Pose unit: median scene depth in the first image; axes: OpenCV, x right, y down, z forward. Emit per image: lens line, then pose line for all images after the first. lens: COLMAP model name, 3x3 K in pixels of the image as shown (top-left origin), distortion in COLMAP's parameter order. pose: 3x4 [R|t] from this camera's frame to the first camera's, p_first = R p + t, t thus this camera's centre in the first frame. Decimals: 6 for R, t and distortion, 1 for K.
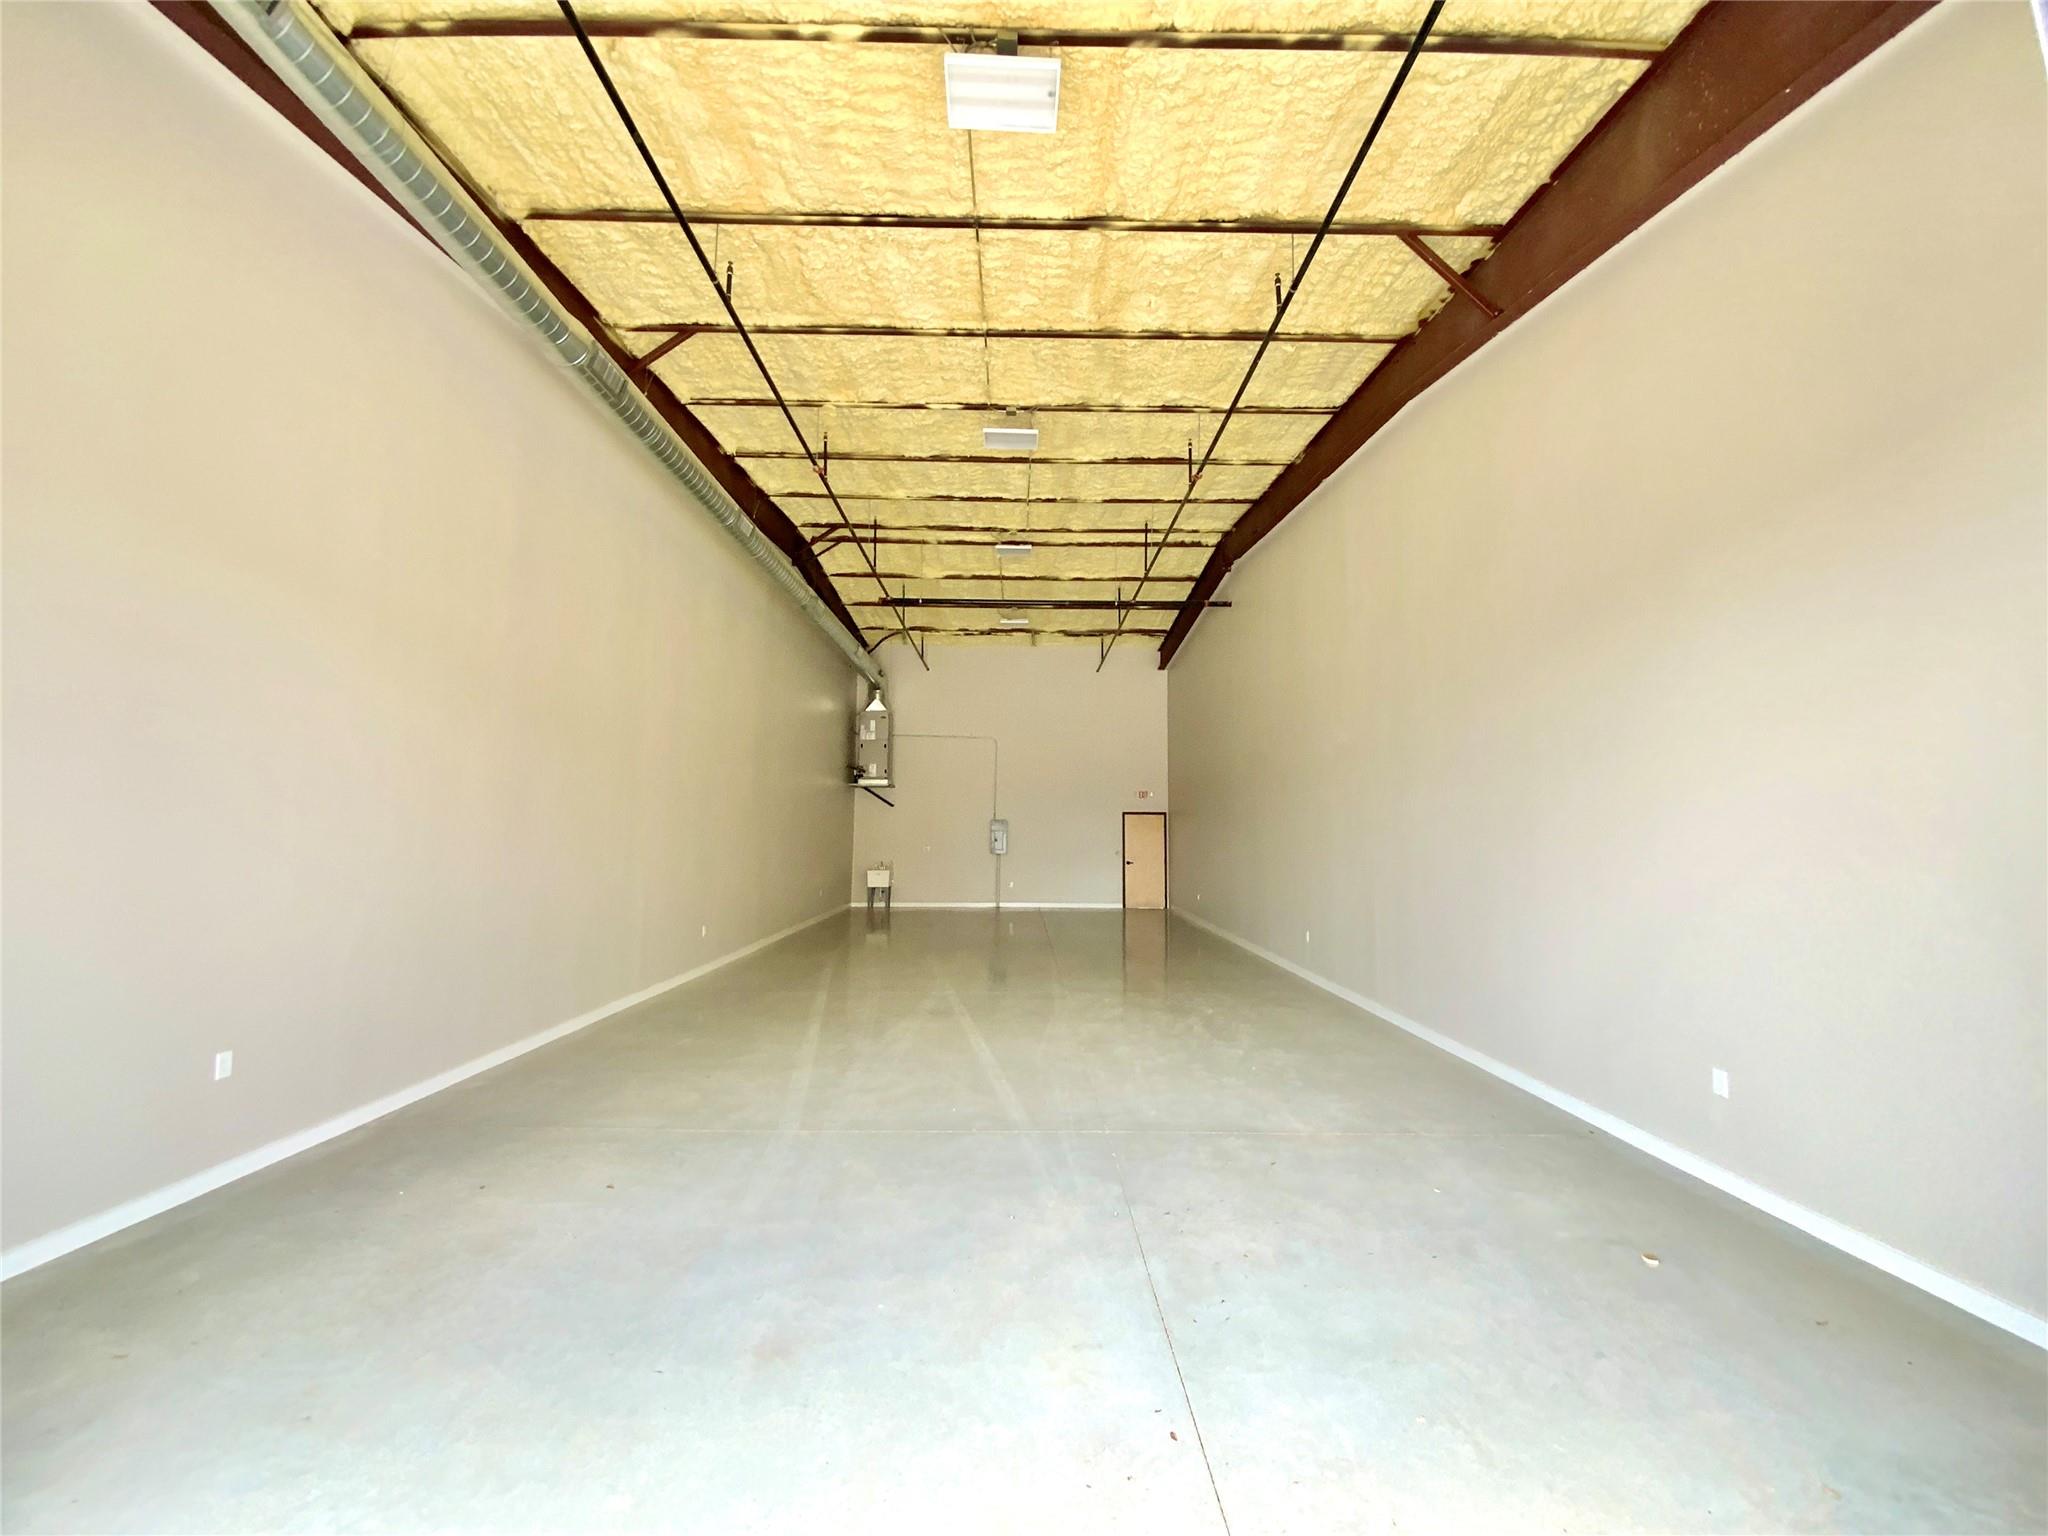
lens RADIAL K [[803.2, 0, 1024.0], [0, 803.2, 768.0], [0, 0, 1]] dist [-0.000707, -0.000056]
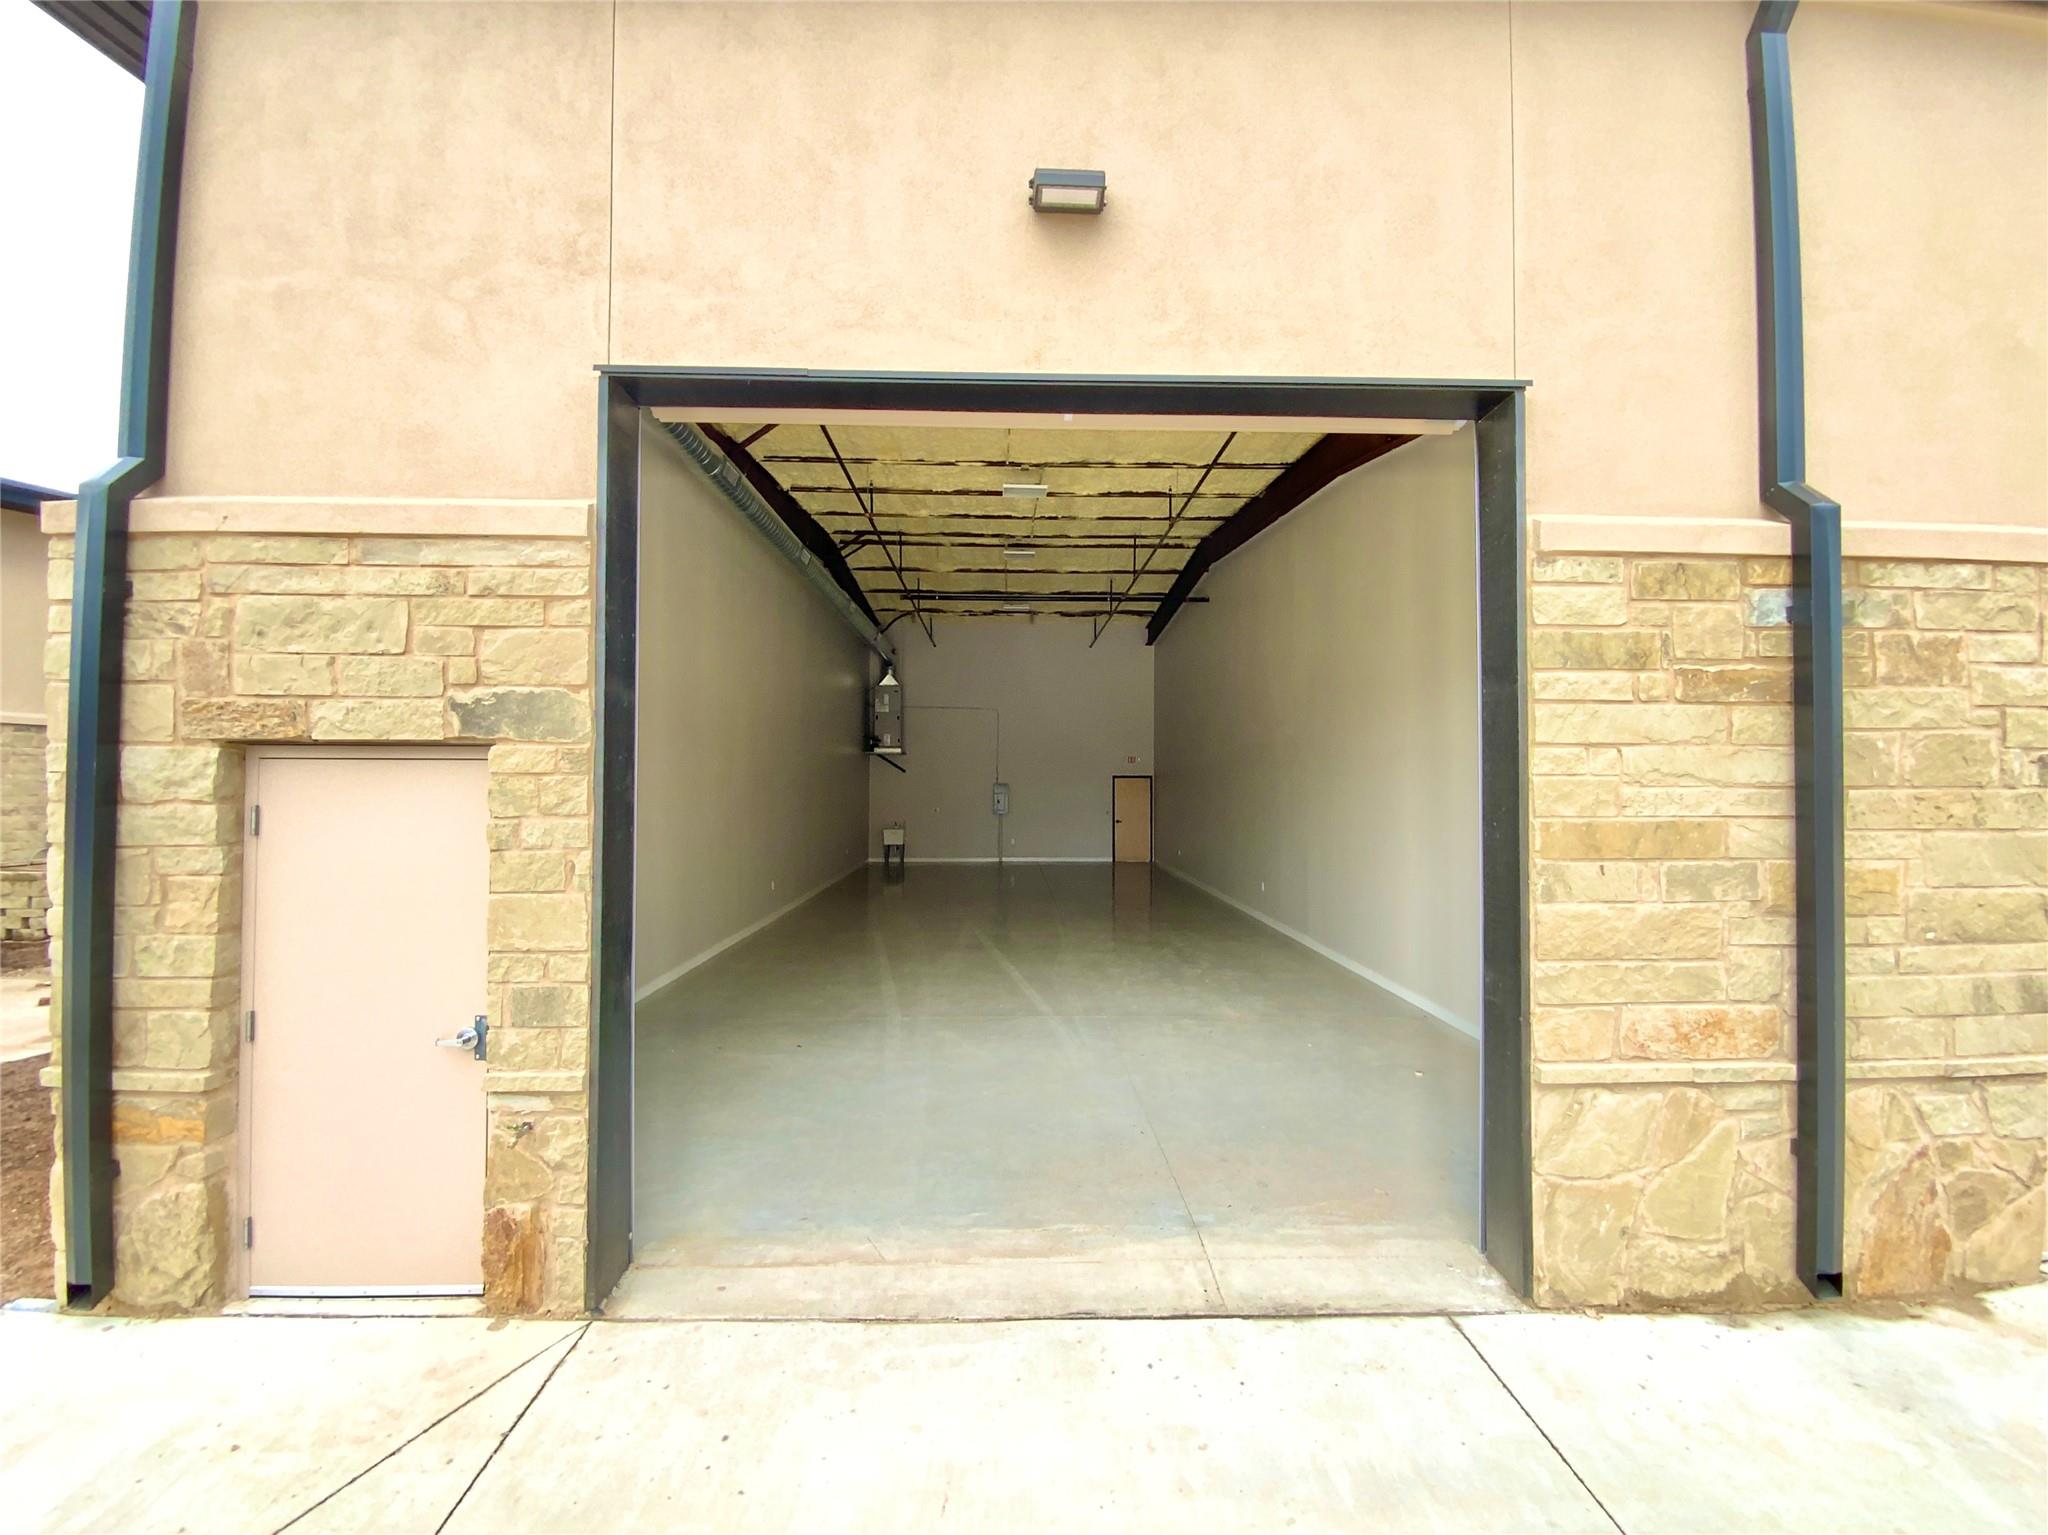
lens RADIAL K [[829.3, 0, 1024.0], [0, 829.3, 767.5], [0, 0, 1]] dist [0.000363, 0.000007]
pose [[0.999845, -0.004935, 0.016875, -0.024455], [0.003823, 0.997859, 0.065294, -0.040344], [-0.017161, -0.065220, 0.997723, -0.176180]]
